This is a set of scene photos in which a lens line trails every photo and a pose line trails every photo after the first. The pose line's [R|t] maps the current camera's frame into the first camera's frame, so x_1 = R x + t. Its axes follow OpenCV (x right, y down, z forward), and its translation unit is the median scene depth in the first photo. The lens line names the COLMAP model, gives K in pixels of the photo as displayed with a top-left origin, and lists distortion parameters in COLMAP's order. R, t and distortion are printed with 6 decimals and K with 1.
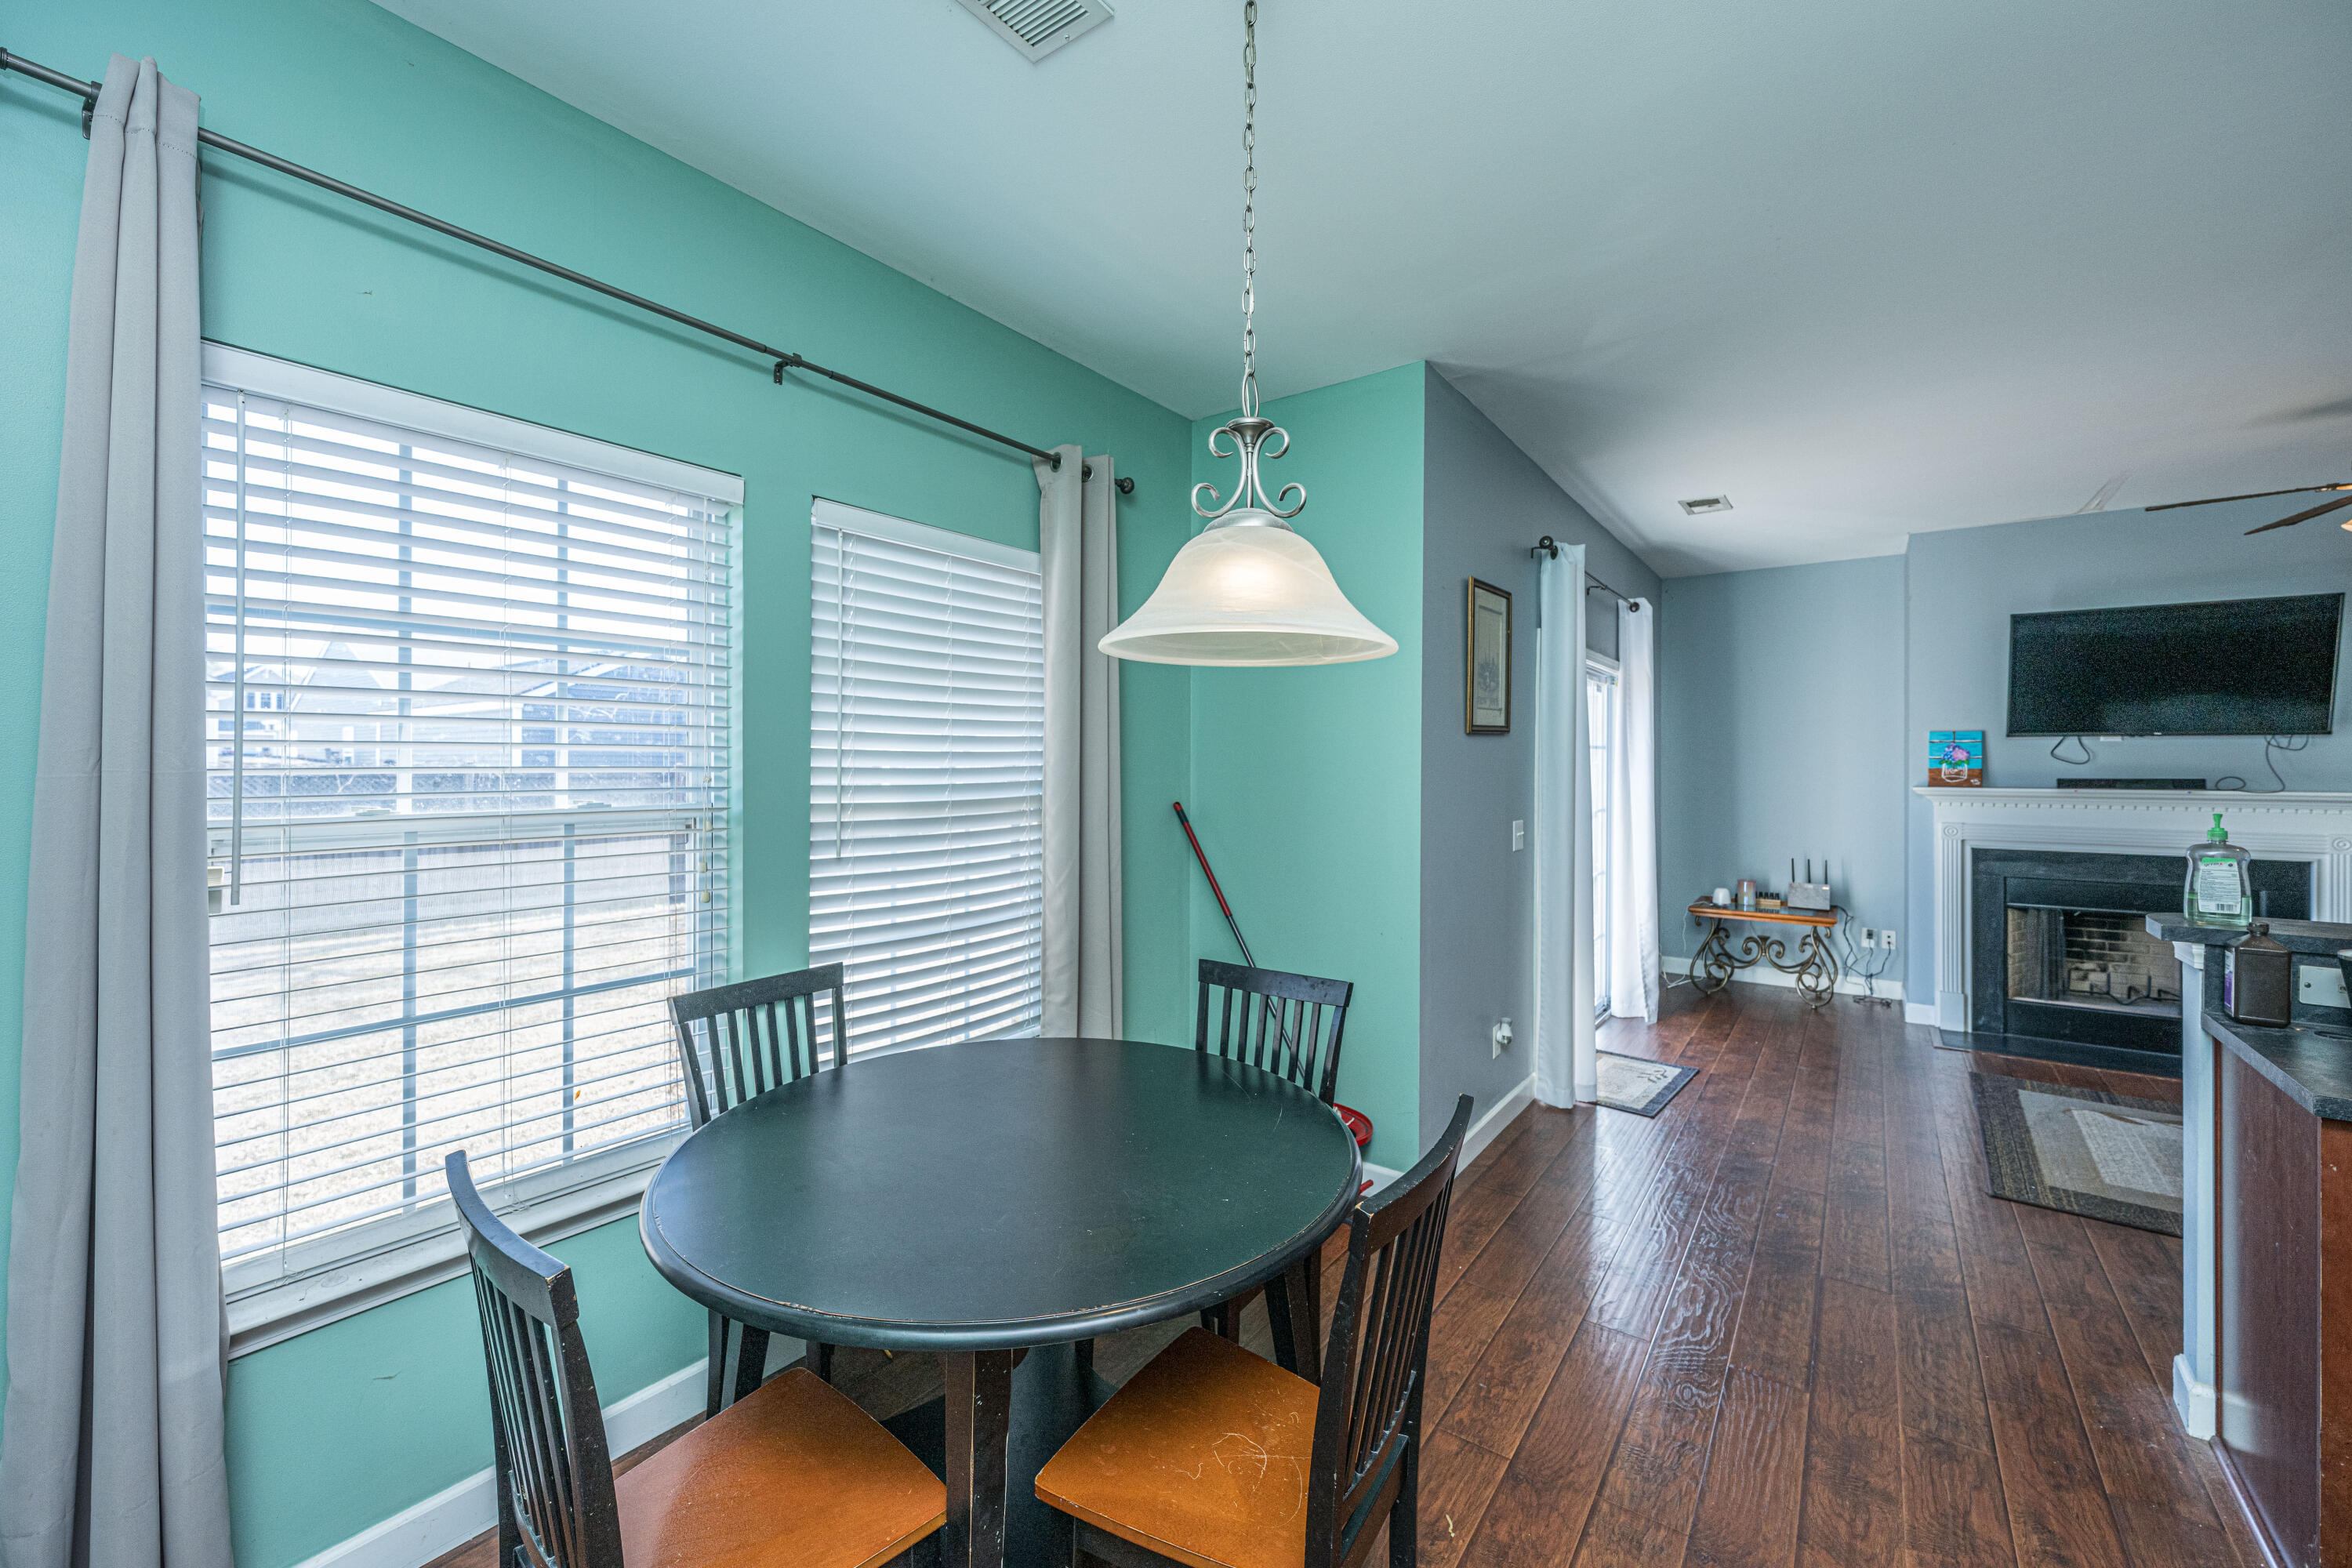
lens RADIAL K [[939.8, 0, 1183.1], [0, 939.8, 763.2], [0, 0, 1]] dist [0.000343, -0.000017]
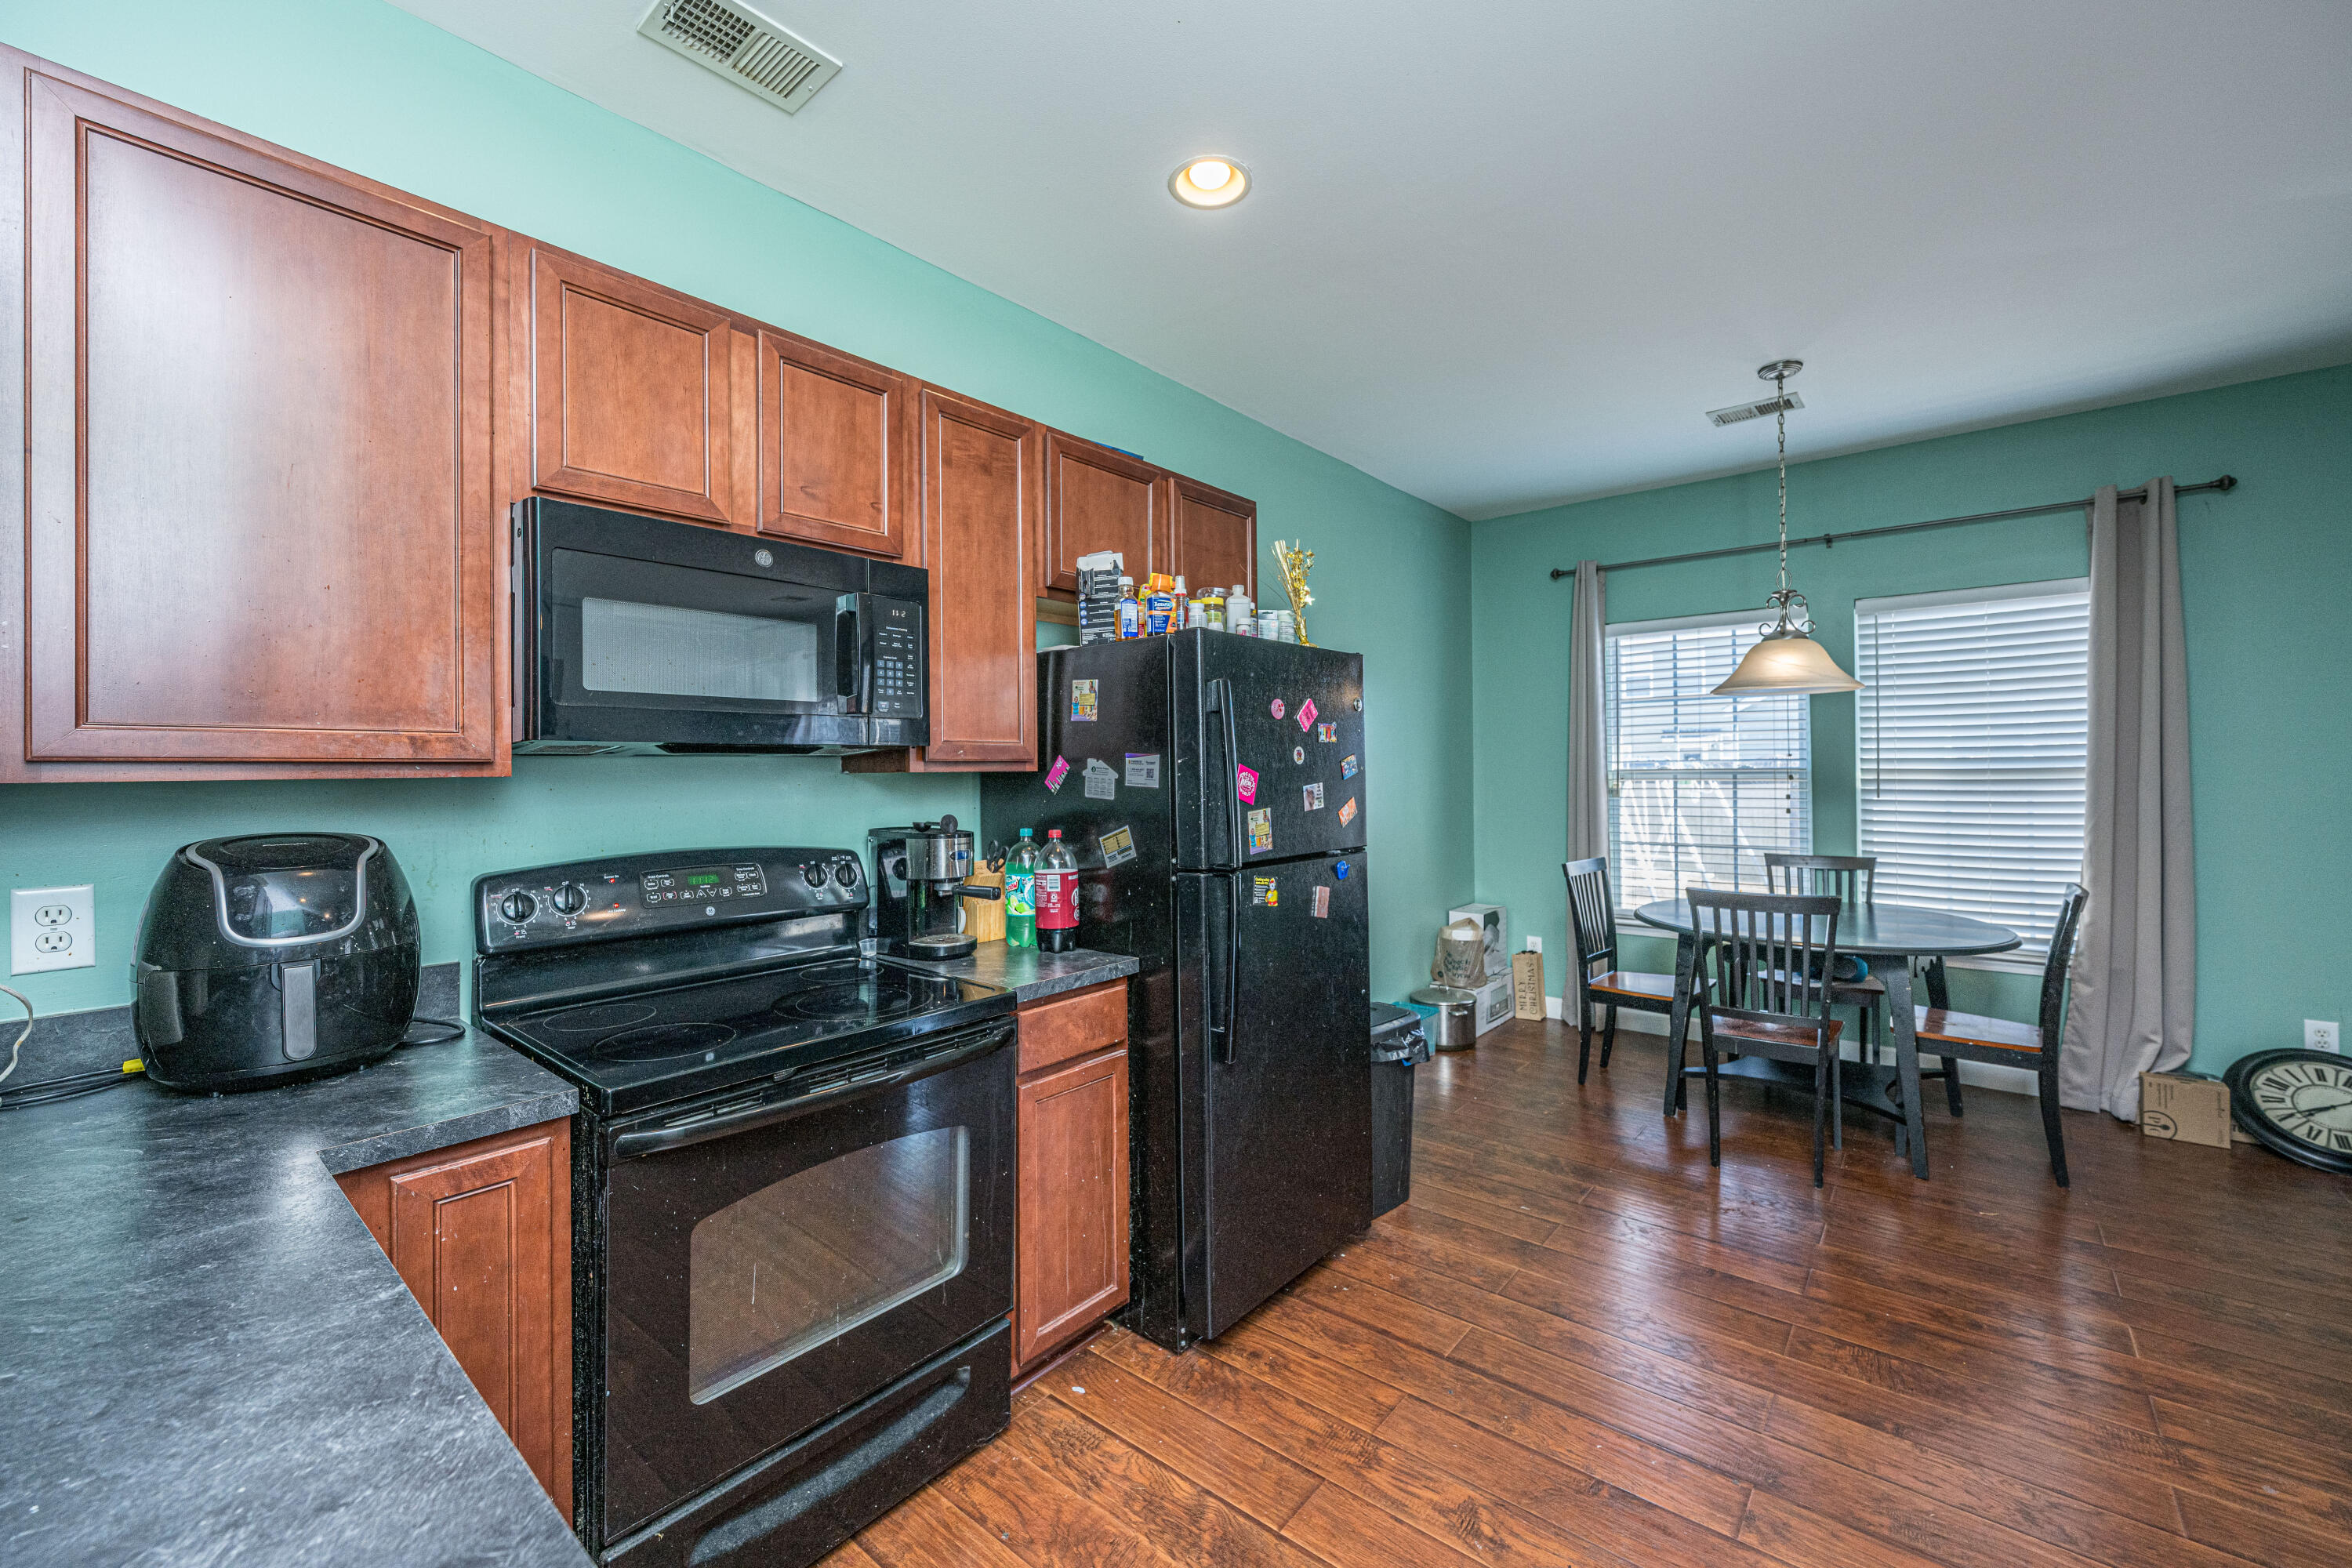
lens RADIAL K [[939.8, 0, 1183.1], [0, 939.8, 763.2], [0, 0, 1]] dist [0.000343, -0.000017]
pose [[-0.064873, -0.010162, -0.997842, 0.707937], [0.009325, 0.999898, -0.010790, 0.019776], [0.997850, -0.010005, -0.064771, -0.090069]]
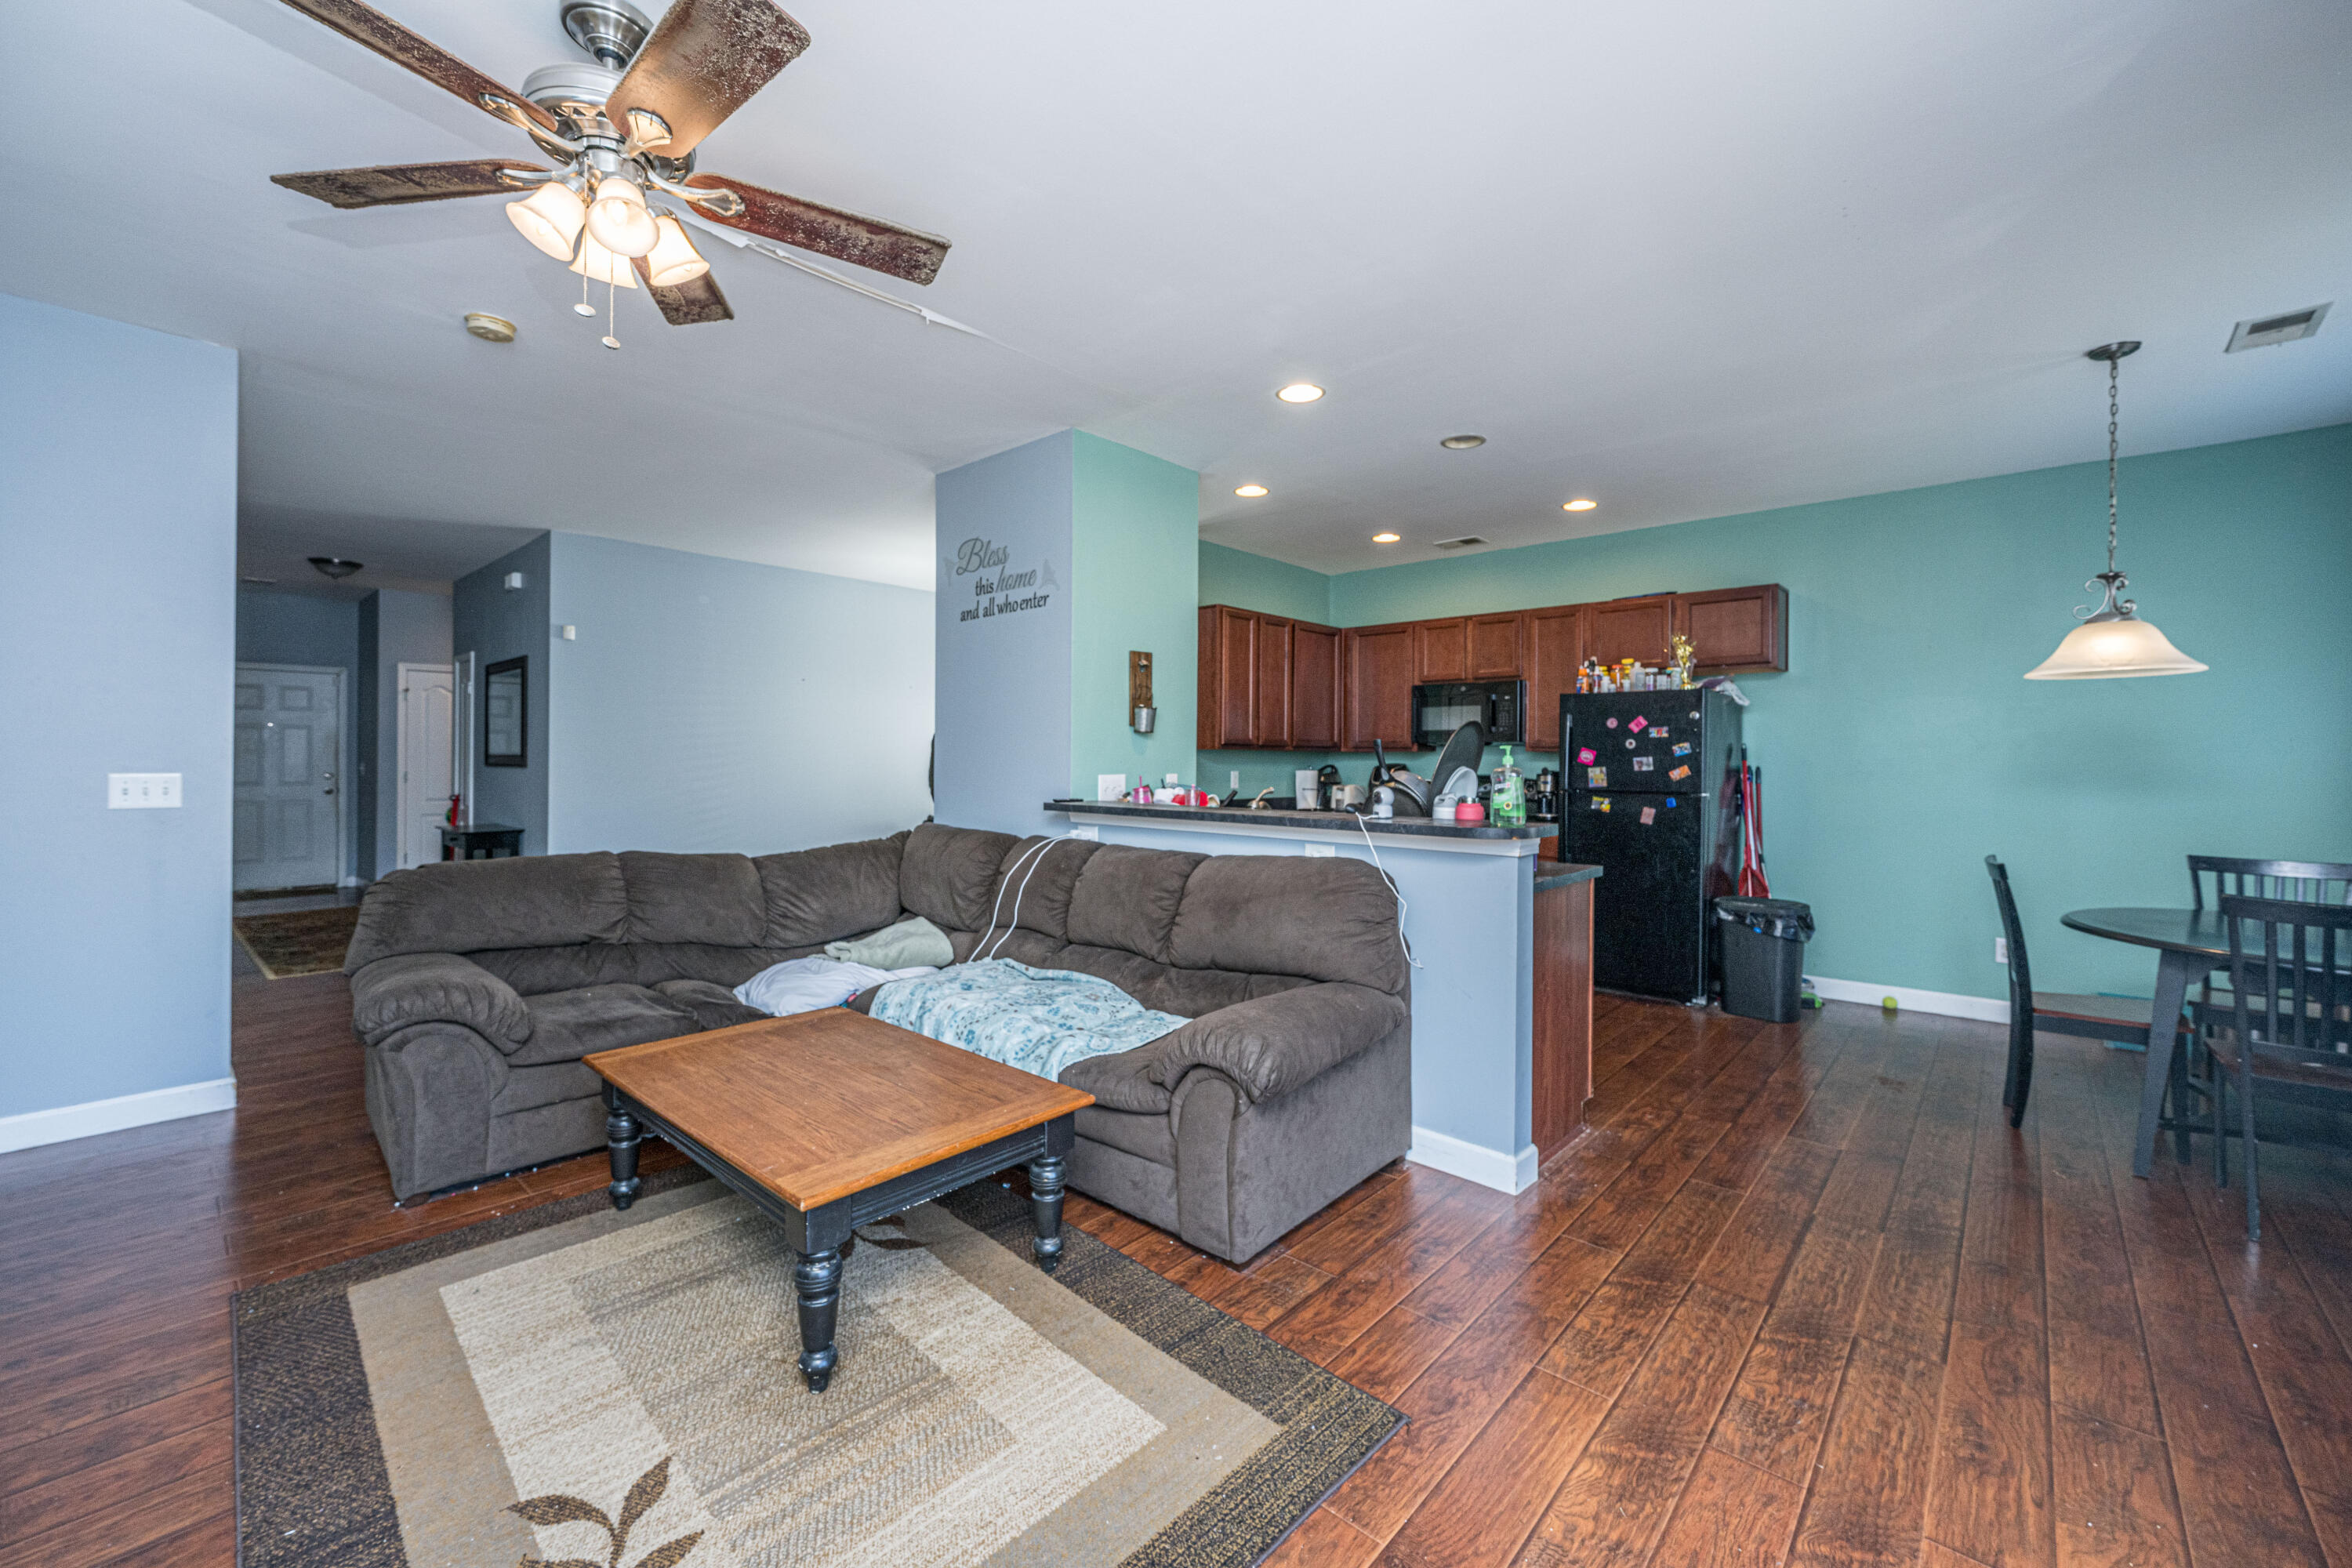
lens RADIAL K [[934.9, 0, 1179.3], [0, 934.9, 762.3], [0, 0, 1]] dist [-0.003030, 0.000030]
pose [[-0.994292, -0.011464, 0.106077, 0.601160], [-0.011146, 0.999931, 0.003590, 0.033182], [-0.106111, 0.002387, -0.994351, 1.011531]]
